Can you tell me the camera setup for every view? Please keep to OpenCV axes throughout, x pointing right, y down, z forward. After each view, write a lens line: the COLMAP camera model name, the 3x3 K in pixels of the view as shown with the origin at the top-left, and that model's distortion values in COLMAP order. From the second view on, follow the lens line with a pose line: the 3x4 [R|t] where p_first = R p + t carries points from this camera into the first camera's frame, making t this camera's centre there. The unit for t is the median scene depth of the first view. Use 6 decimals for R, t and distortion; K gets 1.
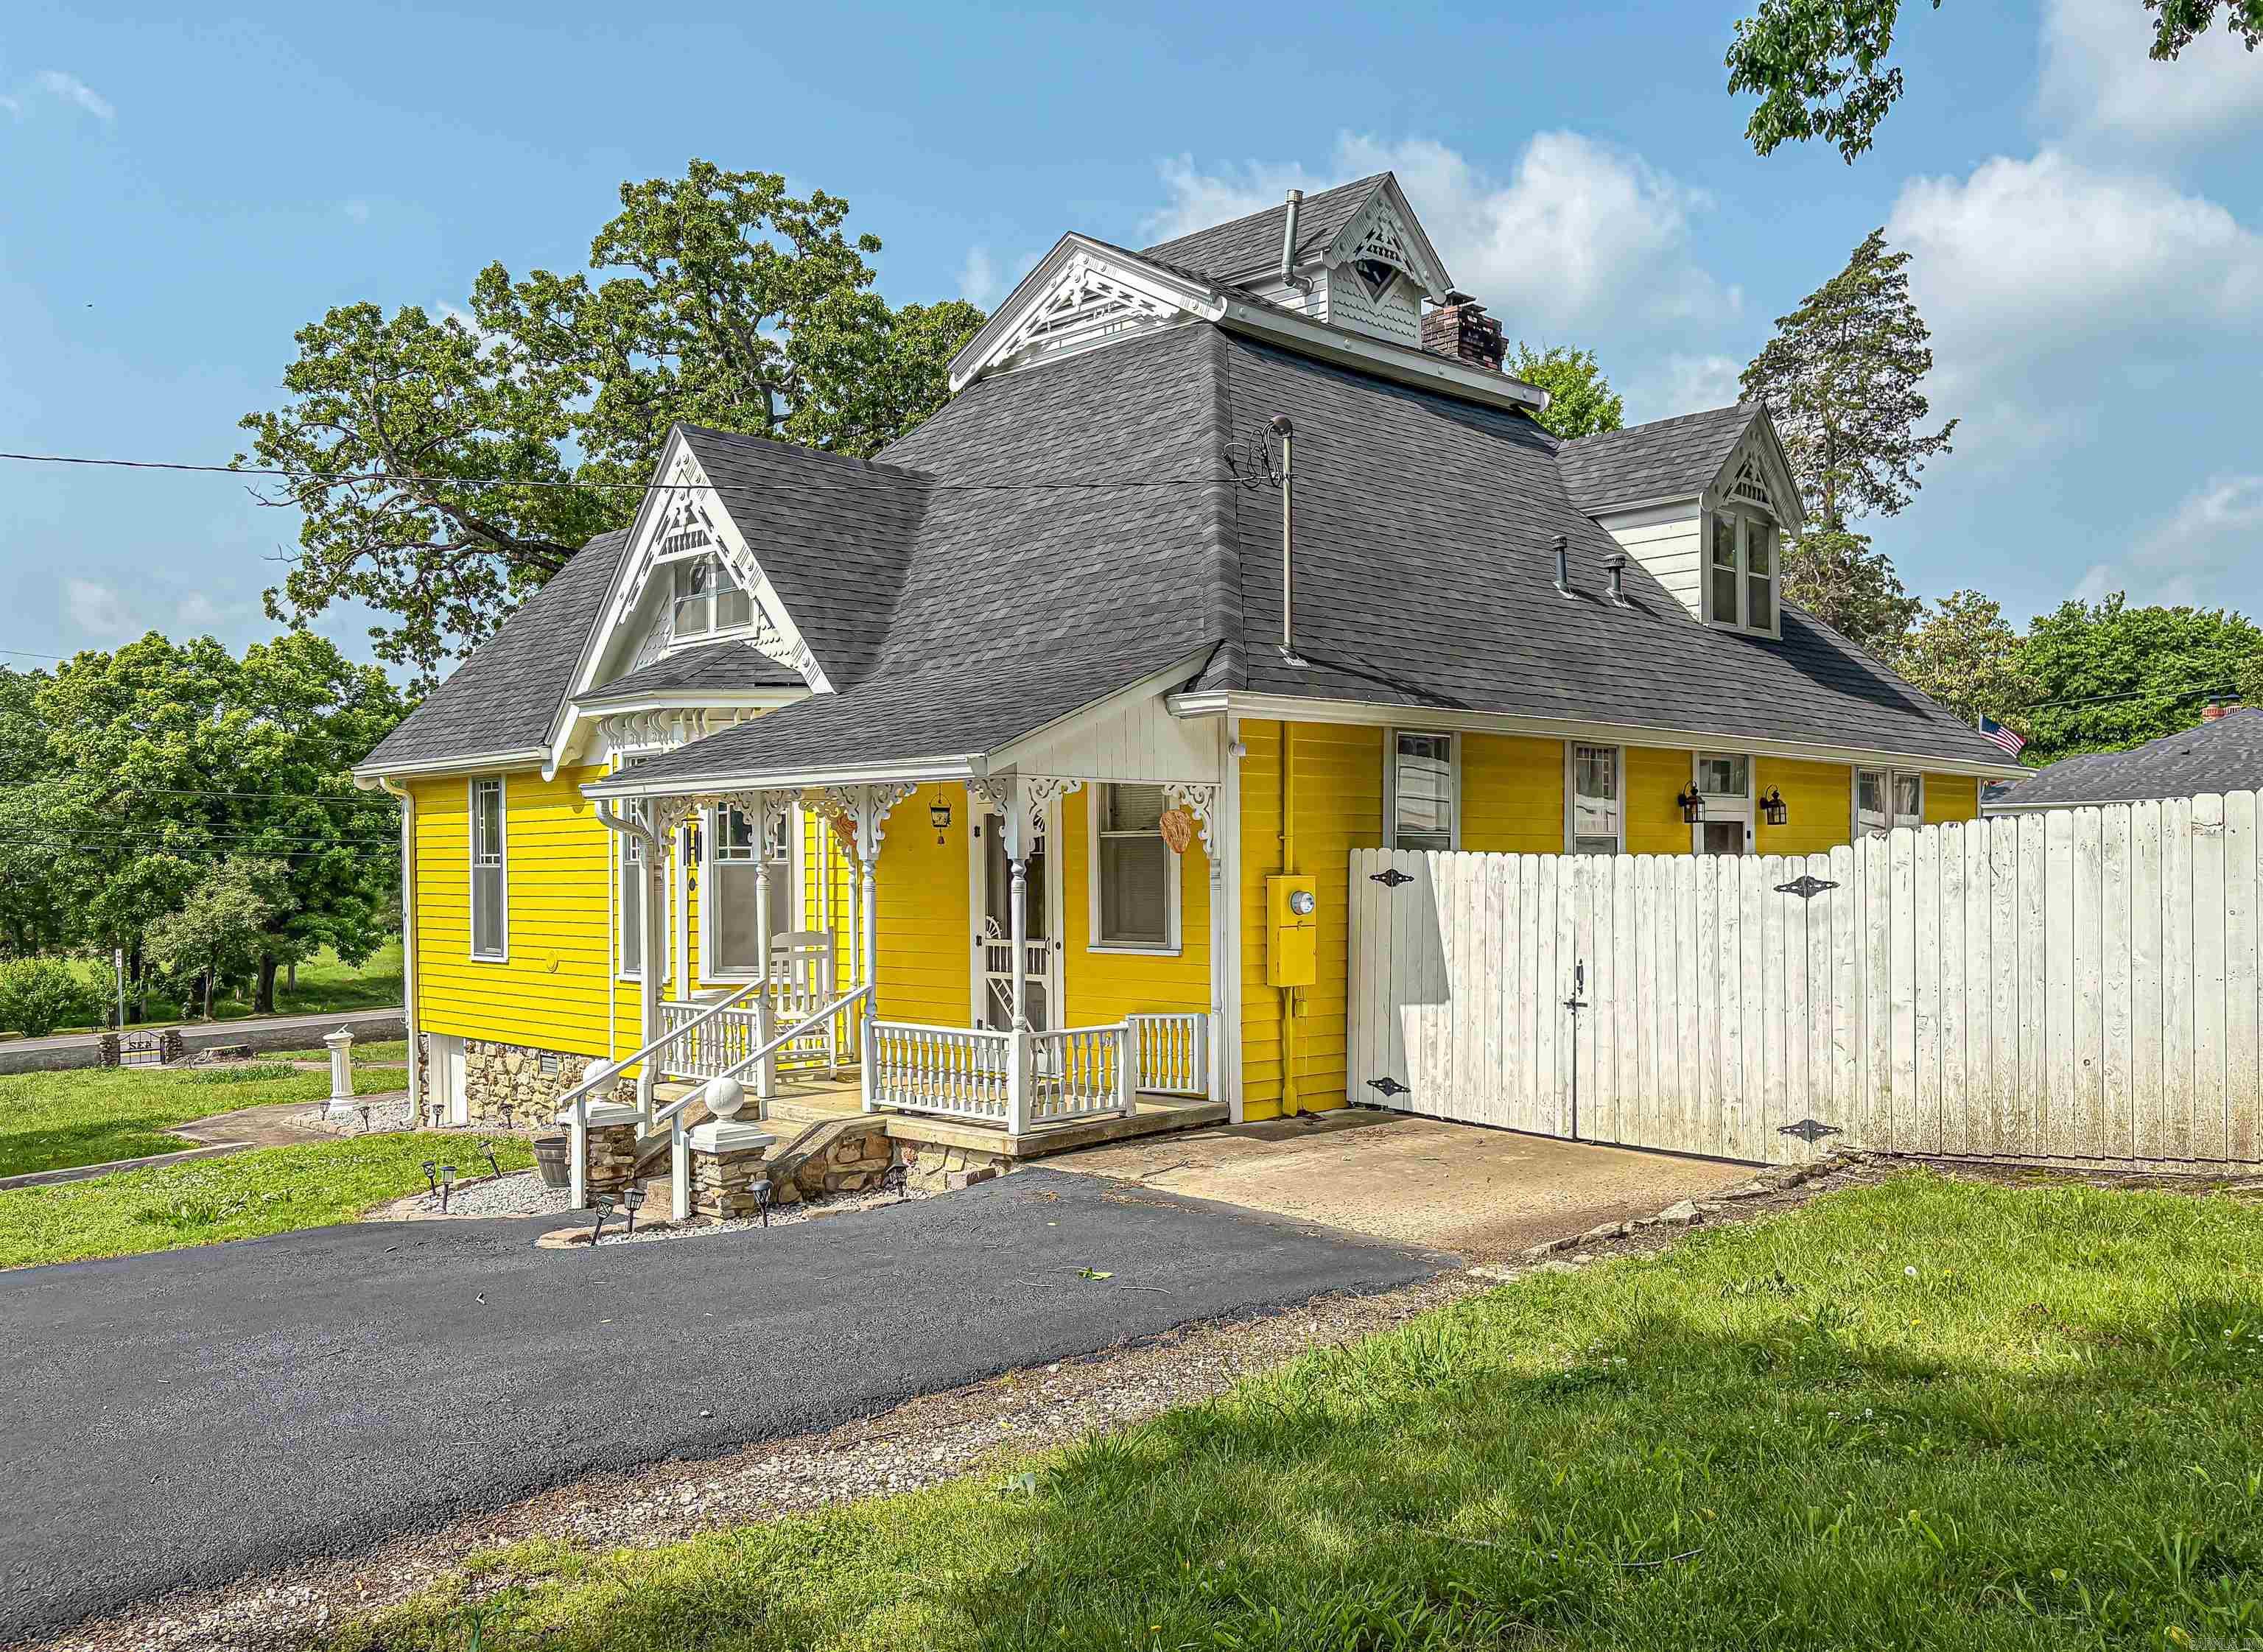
lens RADIAL K [[1842.5, 0, 1198.6], [0, 1842.5, 897.9], [0, 0, 1]] dist [0.062354, 0.005305]
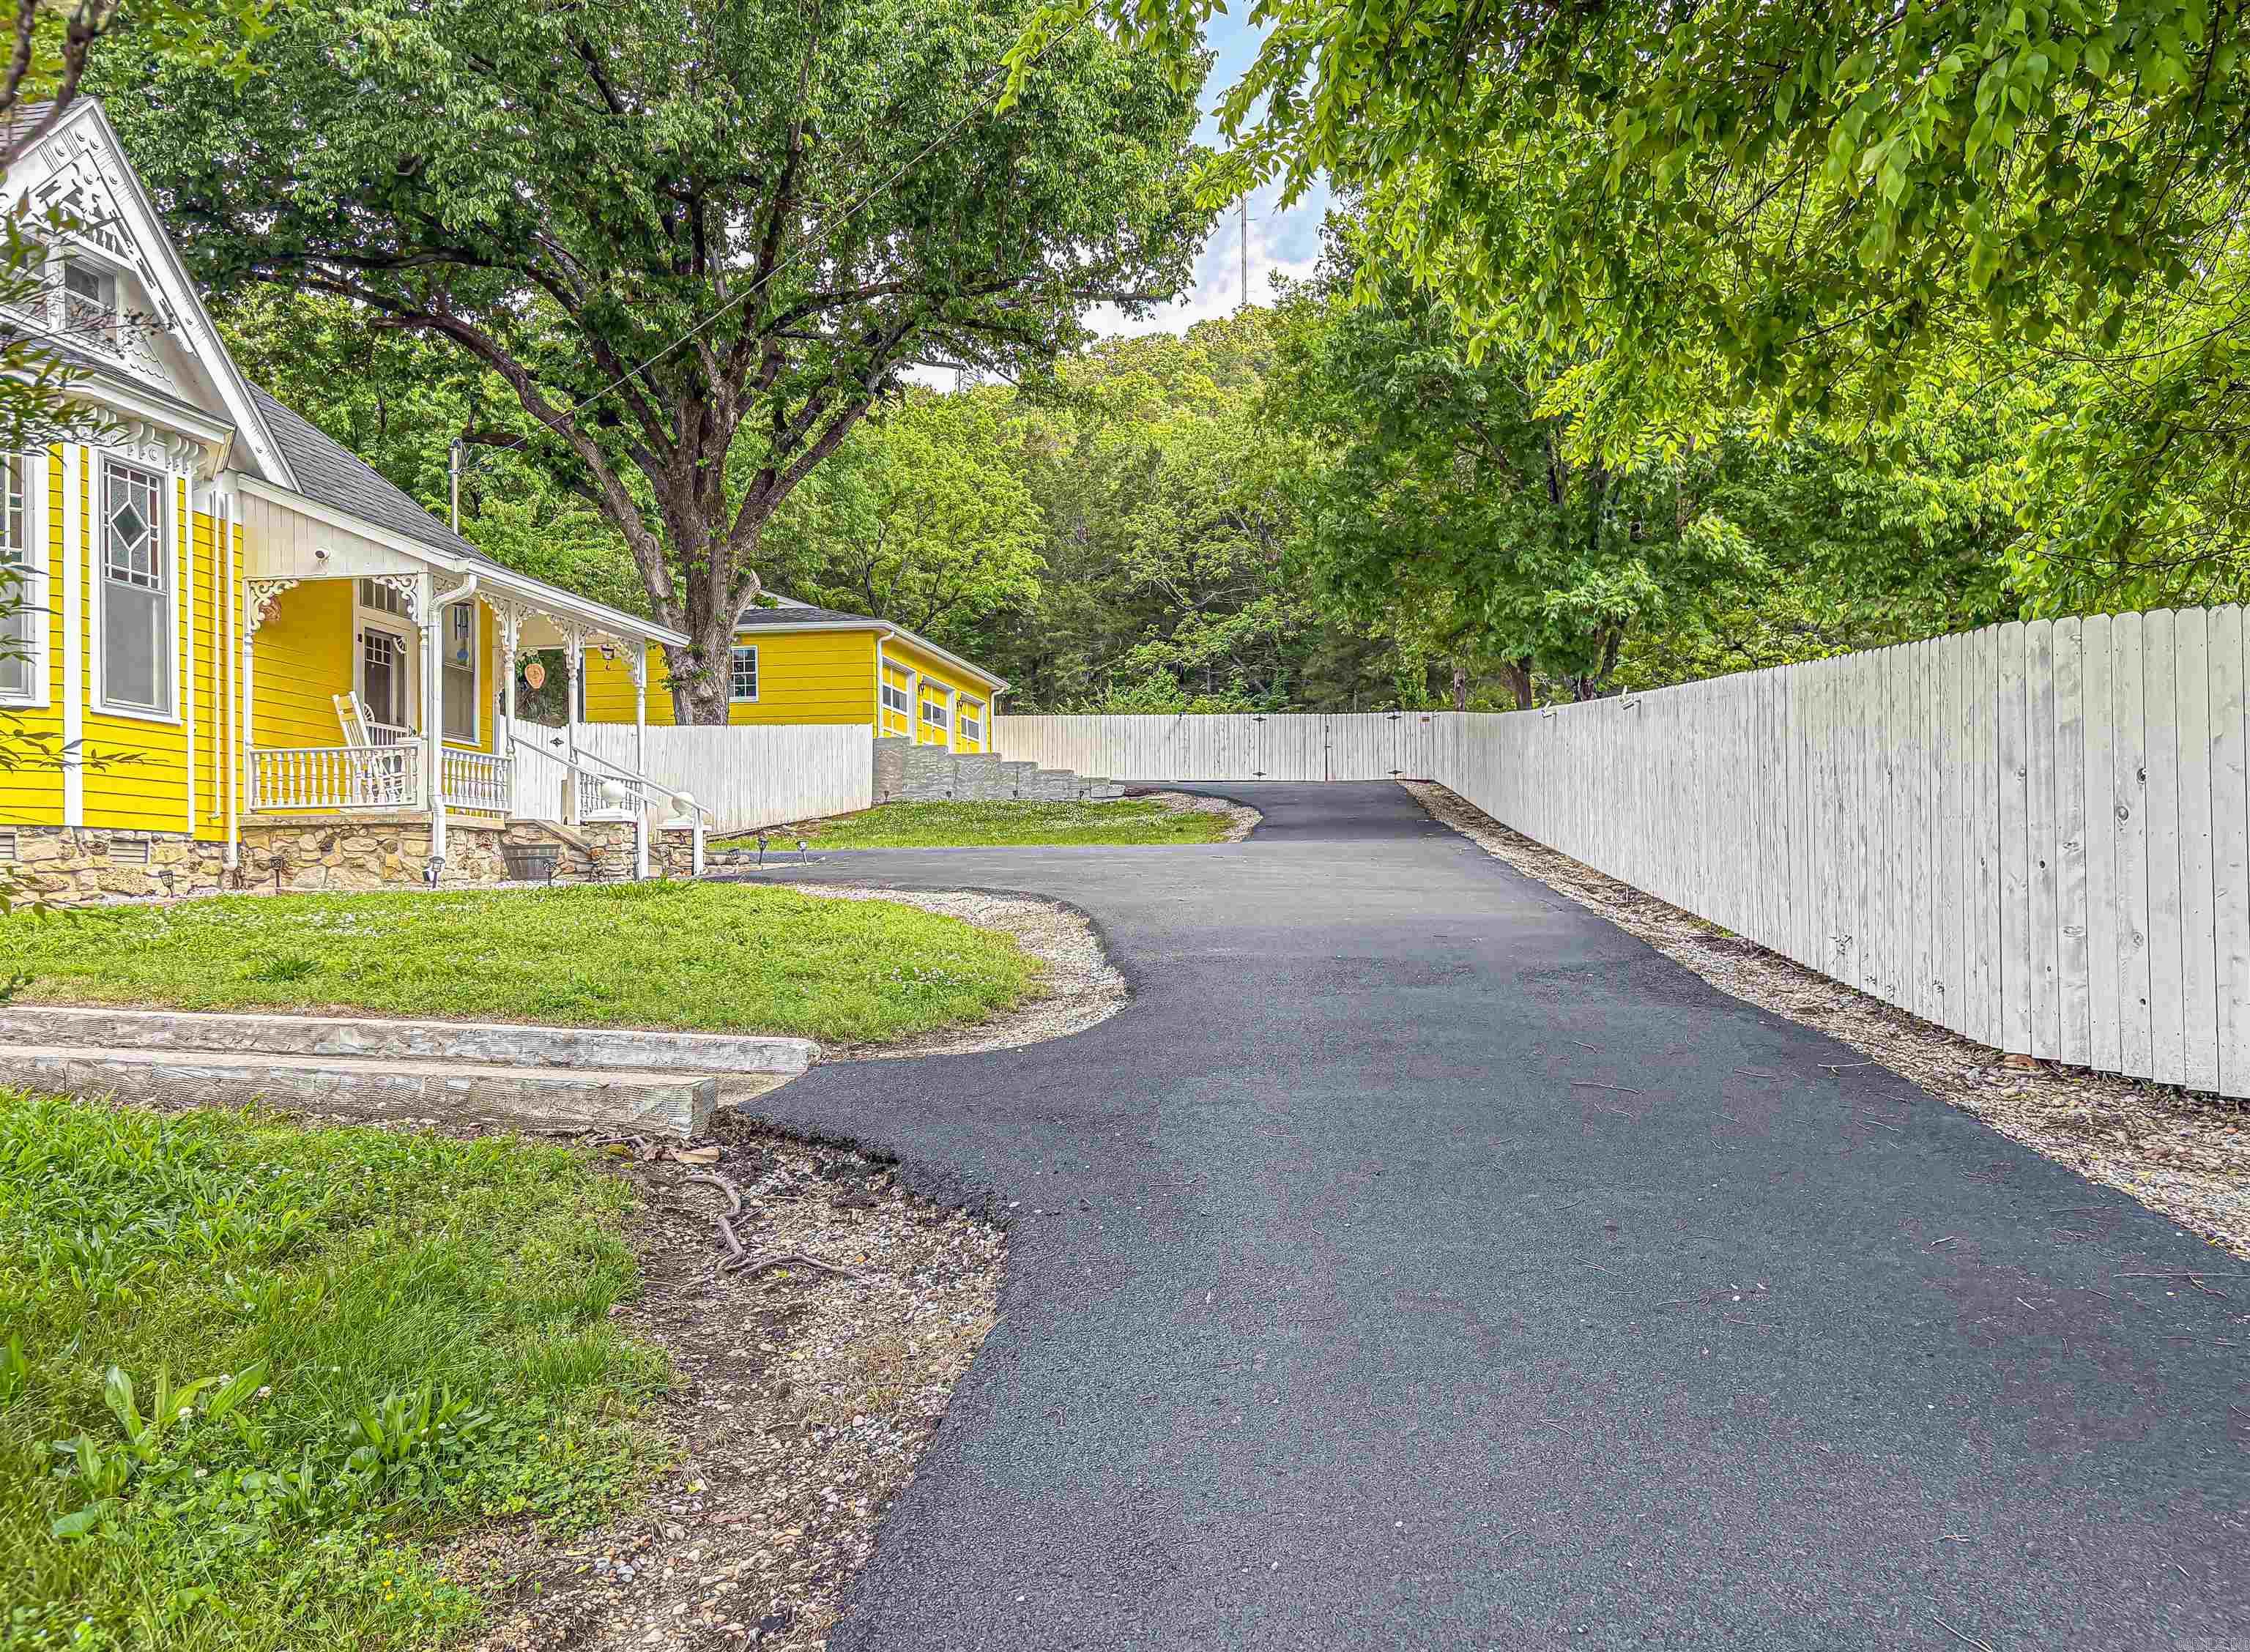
lens RADIAL K [[1746.4, 0, 1170.8], [0, 1746.4, 880.4], [0, 0, 1]] dist [0.049132, -0.044295]
pose [[-0.574341, 0.029677, 0.818078, -1.128159], [0.029501, 0.999444, -0.015545, 0.132541], [-0.818084, 0.015206, -0.574897, 0.955827]]
